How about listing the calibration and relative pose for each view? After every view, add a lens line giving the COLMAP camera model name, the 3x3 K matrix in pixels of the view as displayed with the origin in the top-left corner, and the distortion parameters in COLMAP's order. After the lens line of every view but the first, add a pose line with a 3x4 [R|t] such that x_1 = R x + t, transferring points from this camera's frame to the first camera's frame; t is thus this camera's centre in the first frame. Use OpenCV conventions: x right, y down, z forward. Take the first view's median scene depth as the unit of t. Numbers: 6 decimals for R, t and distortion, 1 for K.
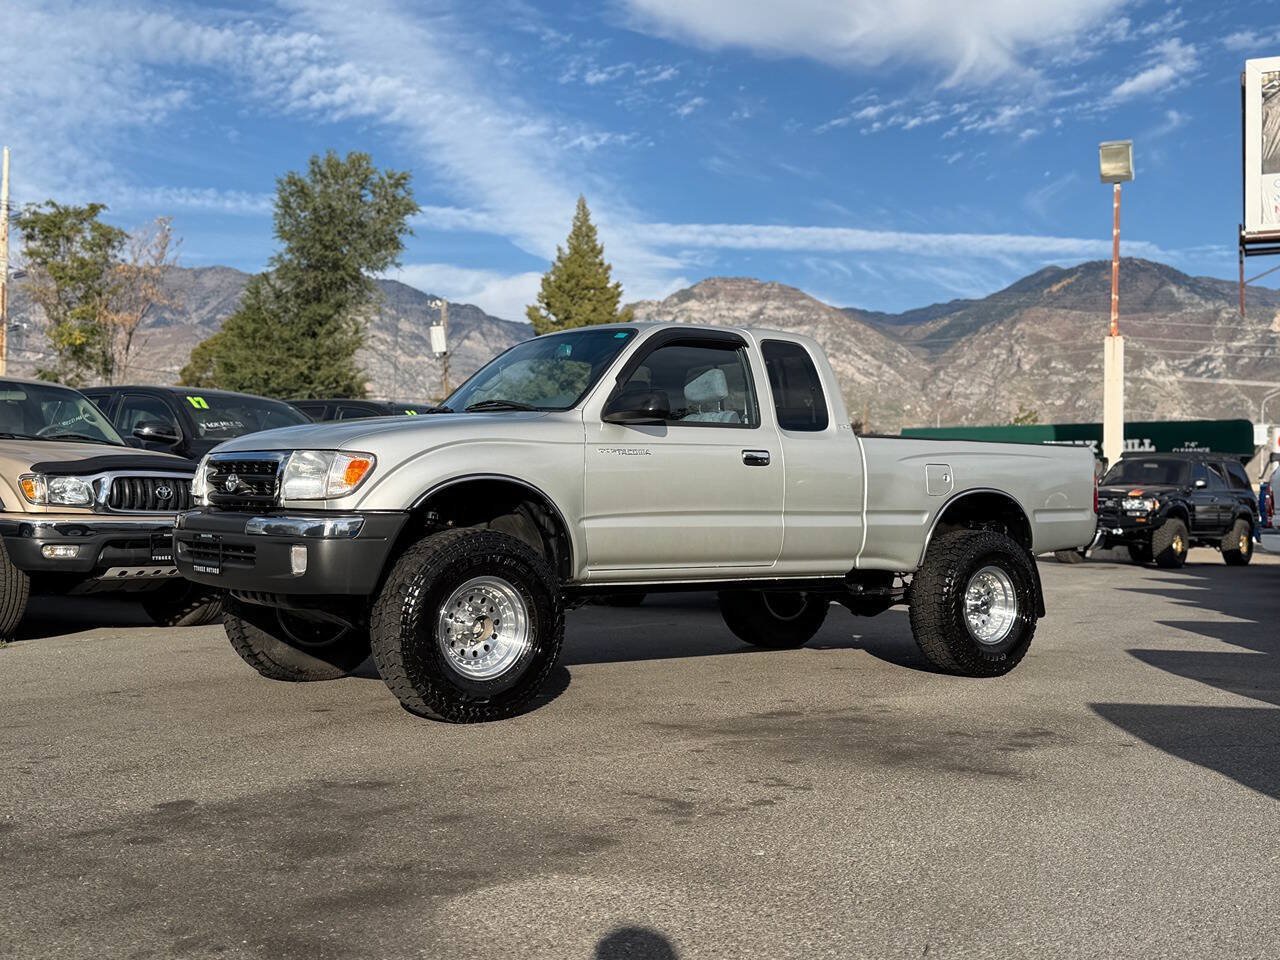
lens RADIAL K [[1418.6, 0, 648.1], [0, 1418.6, 490.3], [0, 0, 1]] dist [0.102922, 0.000000]
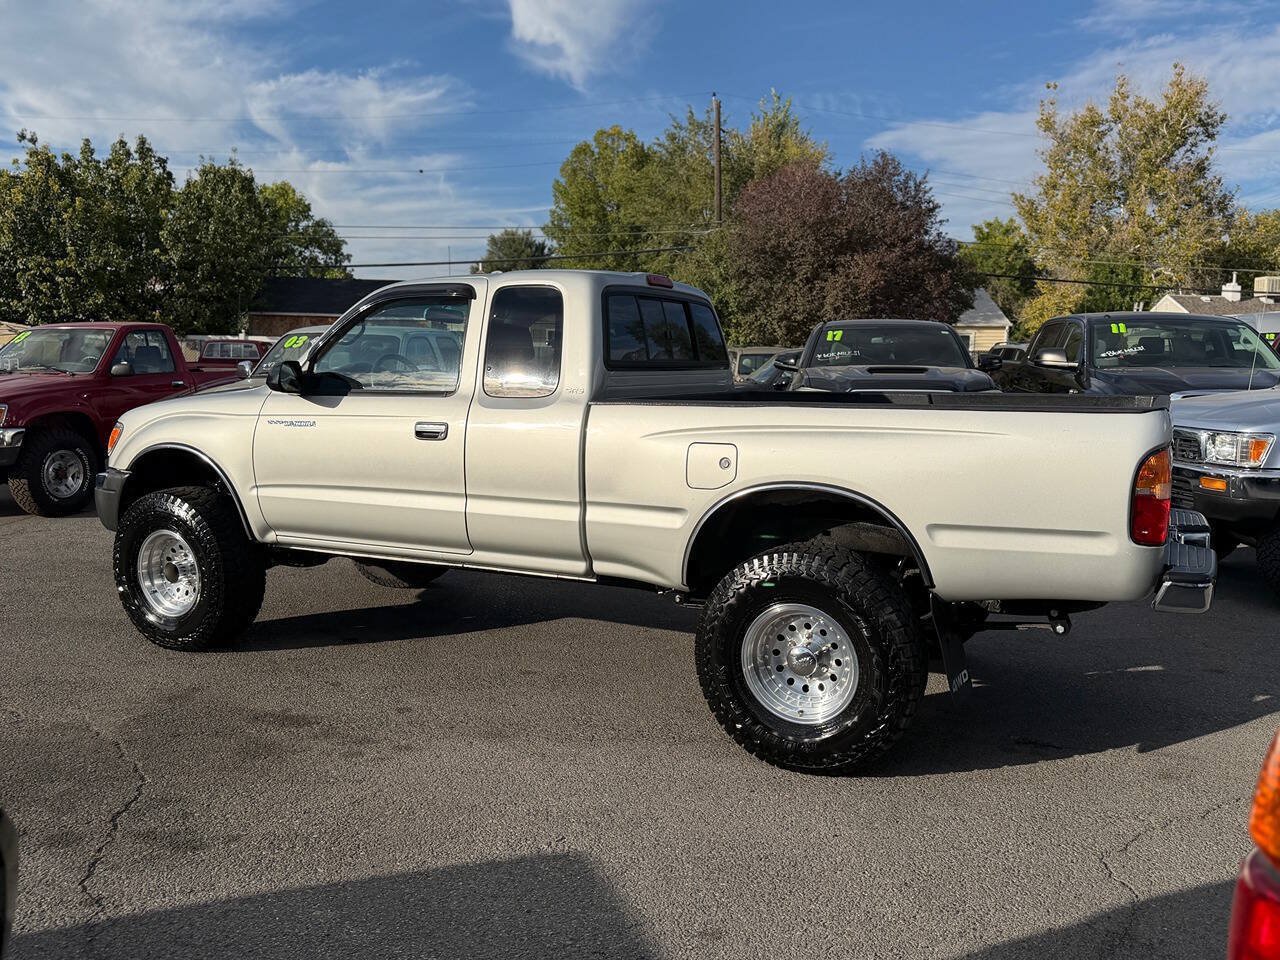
lens RADIAL K [[1040.8, 0, 622.9], [0, 1040.8, 481.0], [0, 0, 1]] dist [0.056401, -0.083698]
pose [[0.415426, 0.091396, -0.905024, 0.166801], [0.009124, 0.994471, 0.104617, -0.013718], [0.909581, -0.051718, 0.412295, 0.198522]]
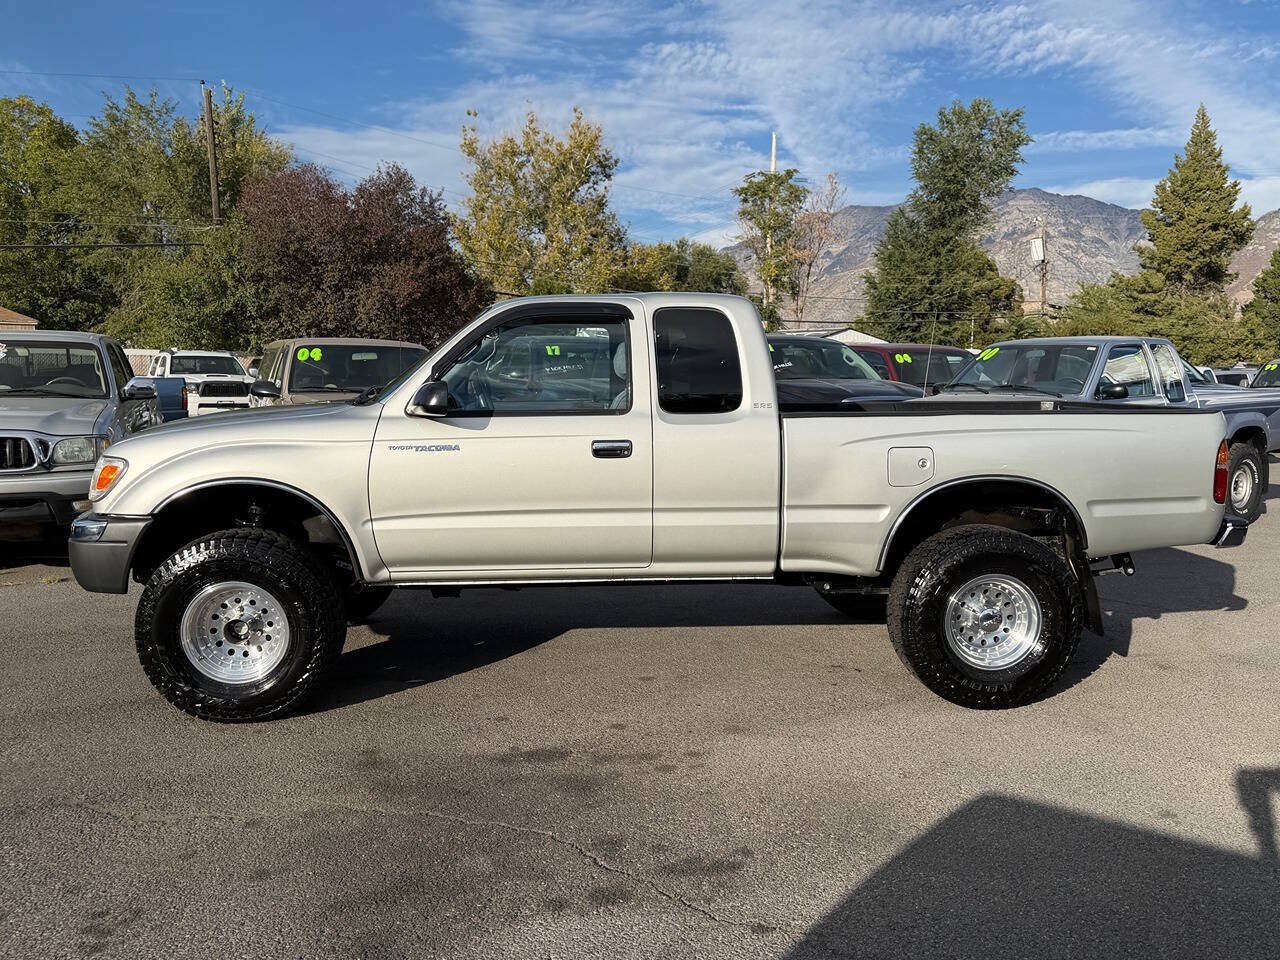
lens RADIAL K [[1040.8, 0, 635.2], [0, 1040.8, 487.1], [0, 0, 1]] dist [0.056401, -0.083698]
pose [[0.837924, 0.048634, -0.543615, 0.103865], [0.013380, 0.993892, 0.109541, -0.016456], [0.545622, -0.099061, 0.832156, 0.110409]]
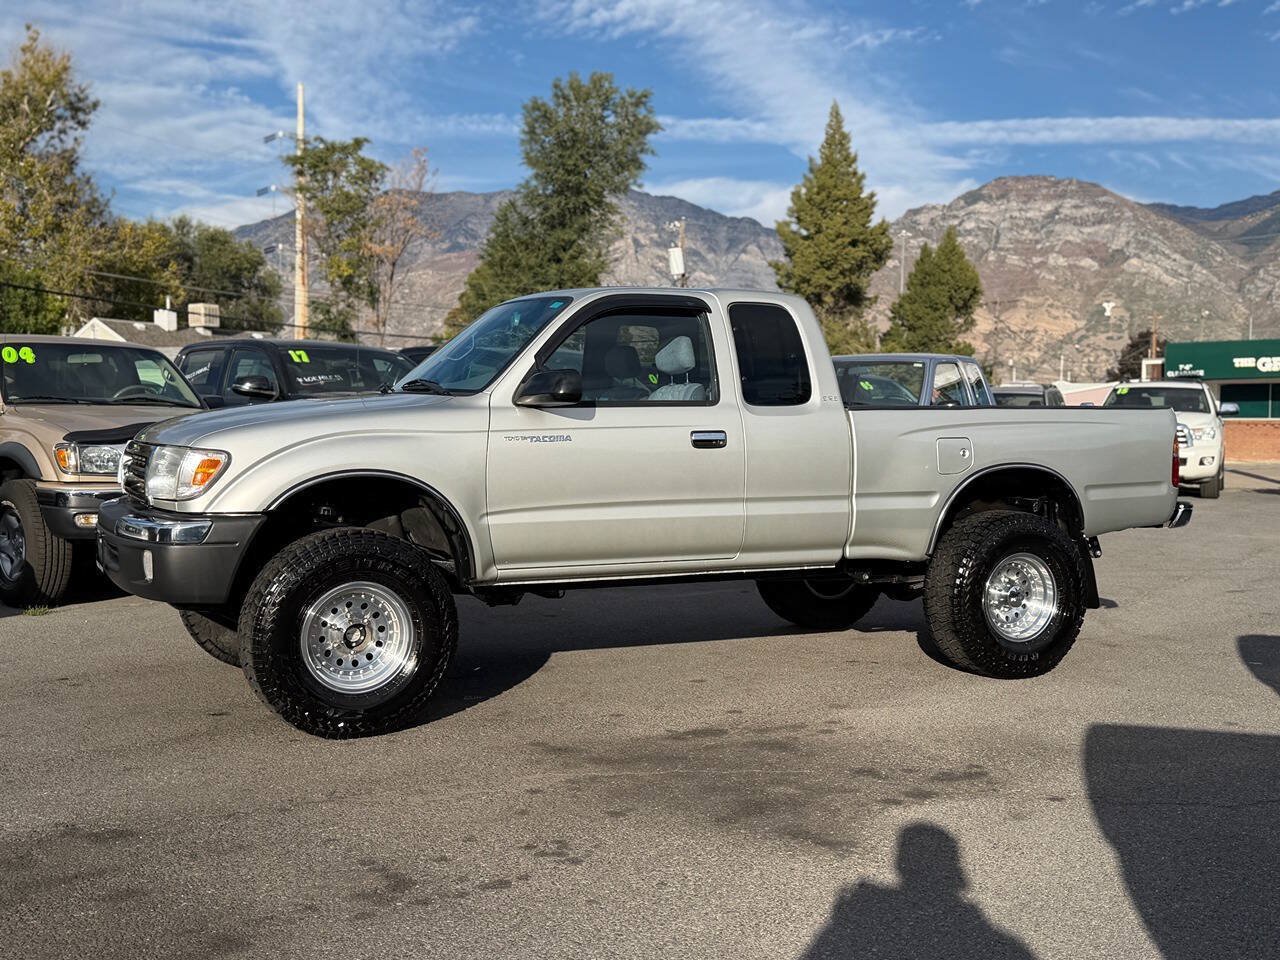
lens RADIAL K [[1418.6, 0, 639.2], [0, 1418.6, 504.3], [0, 0, 1]] dist [0.102922, 0.000000]
pose [[0.979328, 0.005438, -0.202206, 0.050401], [0.008725, 0.997573, 0.069085, -0.010402], [0.202091, -0.069421, 0.976903, 0.027766]]
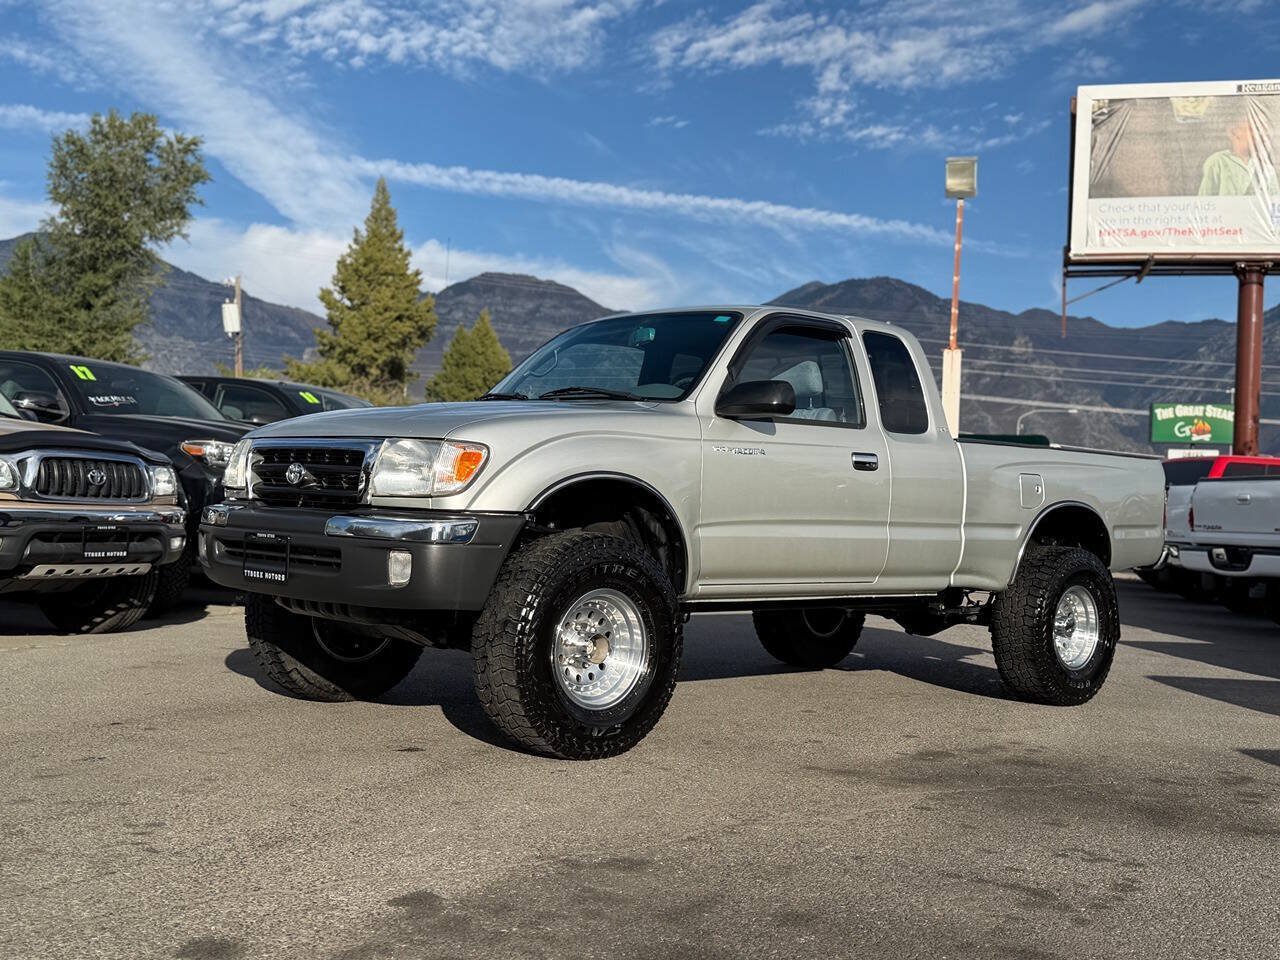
lens RADIAL K [[1418.6, 0, 647.6], [0, 1418.6, 510.9], [0, 0, 1]] dist [0.102922, 0.000000]
pose [[0.986386, 0.027329, 0.162160, -0.047801], [-0.029885, 0.999464, 0.013339, 0.000025], [-0.161708, -0.018003, 0.986674, 0.032904]]
